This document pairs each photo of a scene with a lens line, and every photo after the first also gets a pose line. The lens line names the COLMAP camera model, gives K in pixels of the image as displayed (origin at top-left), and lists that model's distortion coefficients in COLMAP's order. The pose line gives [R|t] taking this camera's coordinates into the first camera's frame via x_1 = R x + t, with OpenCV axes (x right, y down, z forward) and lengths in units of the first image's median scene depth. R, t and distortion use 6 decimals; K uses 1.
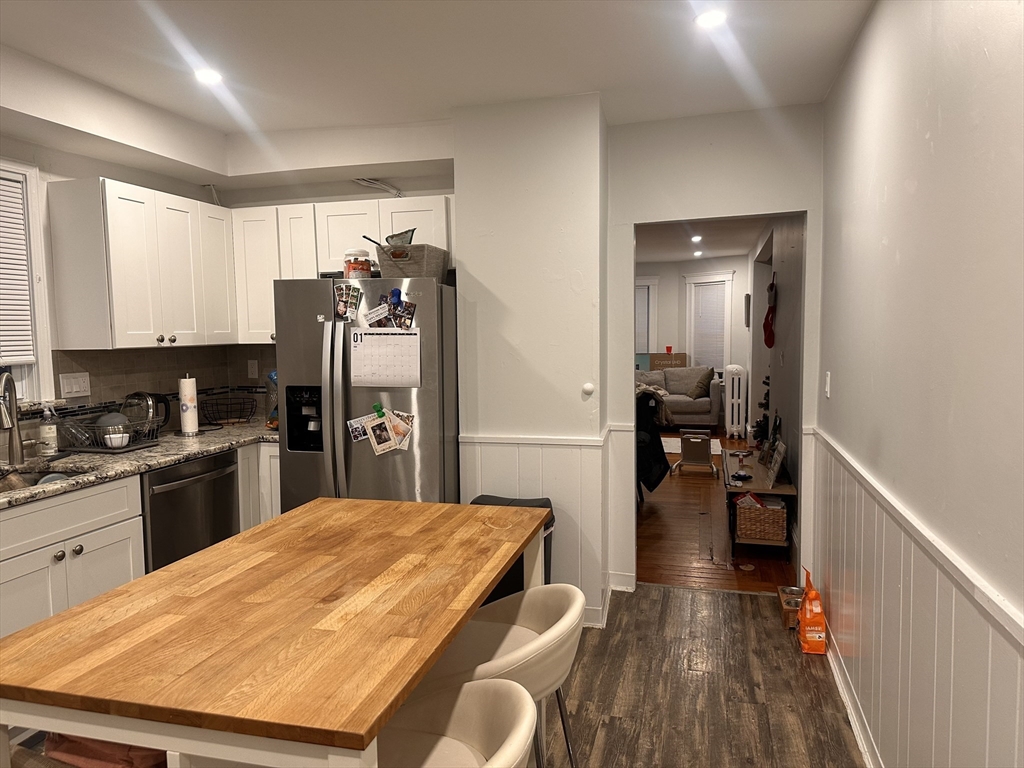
lens RADIAL K [[723.2, 0, 509.0], [0, 723.2, 384.3], [0, 0, 1]] dist [0.038734, -0.050176]
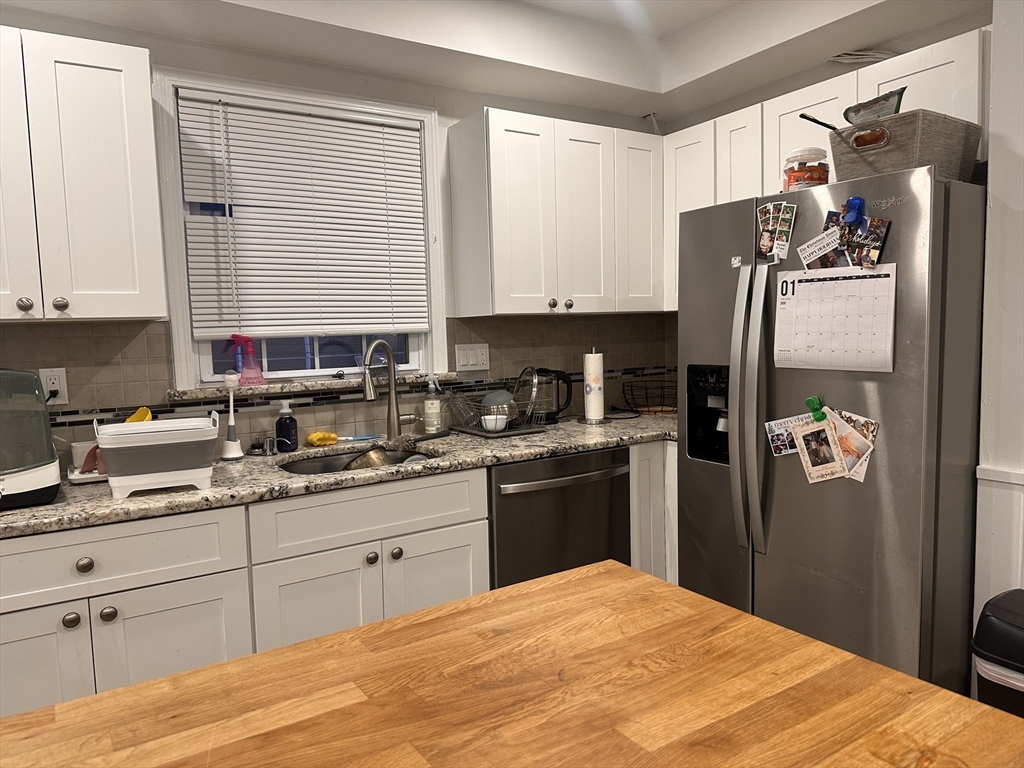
lens RADIAL K [[723.2, 0, 504.0], [0, 723.2, 393.9], [0, 0, 1]] dist [0.038734, -0.050176]
pose [[0.746360, 0.054923, -0.663272, 0.025347], [-0.035169, 0.998451, 0.043103, 0.006867], [0.664612, -0.008844, 0.747136, 0.381398]]
